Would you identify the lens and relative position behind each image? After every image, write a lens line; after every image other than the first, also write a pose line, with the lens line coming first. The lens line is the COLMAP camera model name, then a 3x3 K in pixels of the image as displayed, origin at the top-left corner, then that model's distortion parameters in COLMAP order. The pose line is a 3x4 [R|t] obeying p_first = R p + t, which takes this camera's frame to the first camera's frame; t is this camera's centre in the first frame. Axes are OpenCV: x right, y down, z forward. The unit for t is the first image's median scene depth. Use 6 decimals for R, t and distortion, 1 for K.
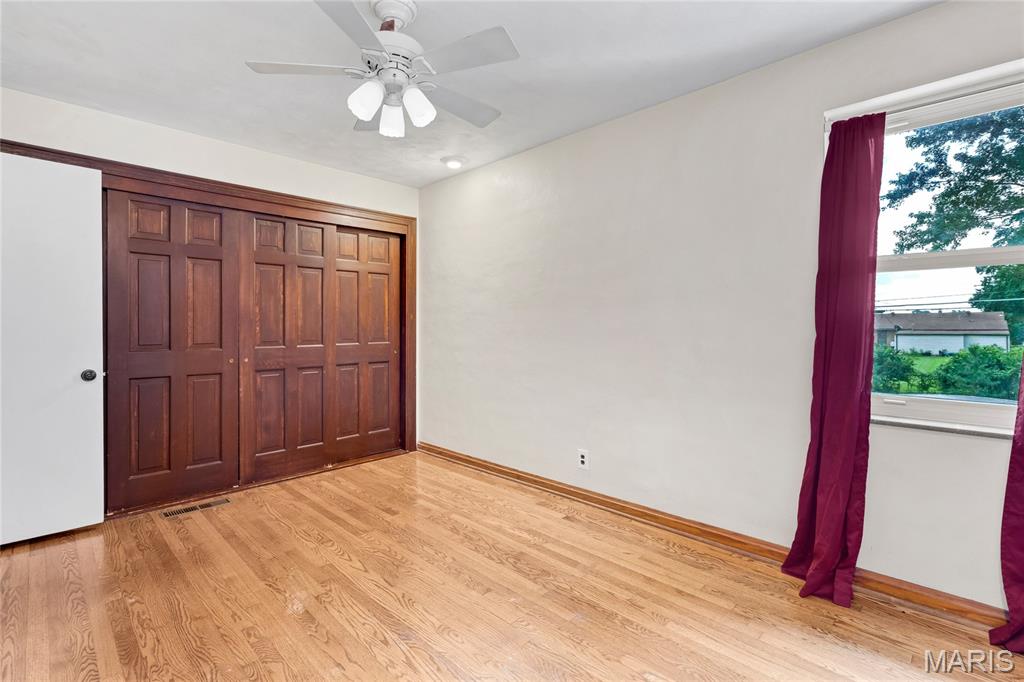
lens RADIAL K [[466.3, 0, 510.2], [0, 466.3, 336.1], [0, 0, 1]] dist [-0.000788, 0.000474]
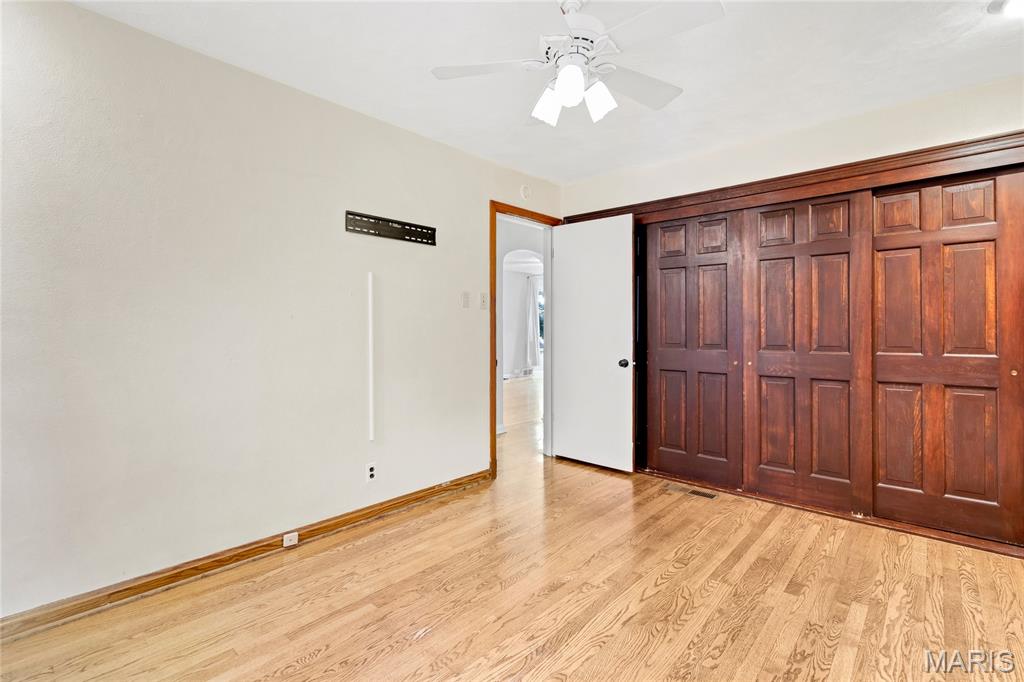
lens RADIAL K [[477.3, 0, 512.0], [0, 477.3, 341.0], [0, 0, 1]] dist [0.001956, -0.000024]
pose [[0.043485, 0.028332, -0.998652, 0.407053], [-0.020549, 0.999412, 0.027458, -0.011321], [0.998843, 0.019328, 0.044042, 0.485201]]
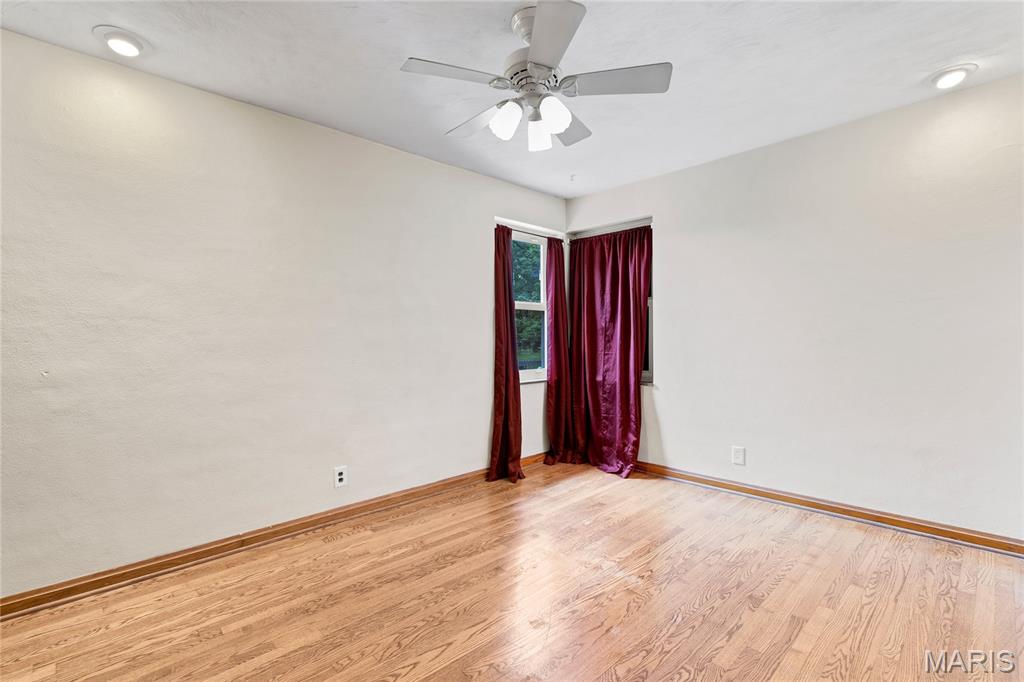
lens RADIAL K [[463.1, 0, 509.3], [0, 463.1, 343.3], [0, 0, 1]] dist [0.000334, 0.000202]
pose [[0.035777, -0.012313, 0.999284, -0.756254], [0.028322, 0.999535, 0.011302, -0.010265], [-0.998958, 0.027897, 0.036109, 0.593349]]
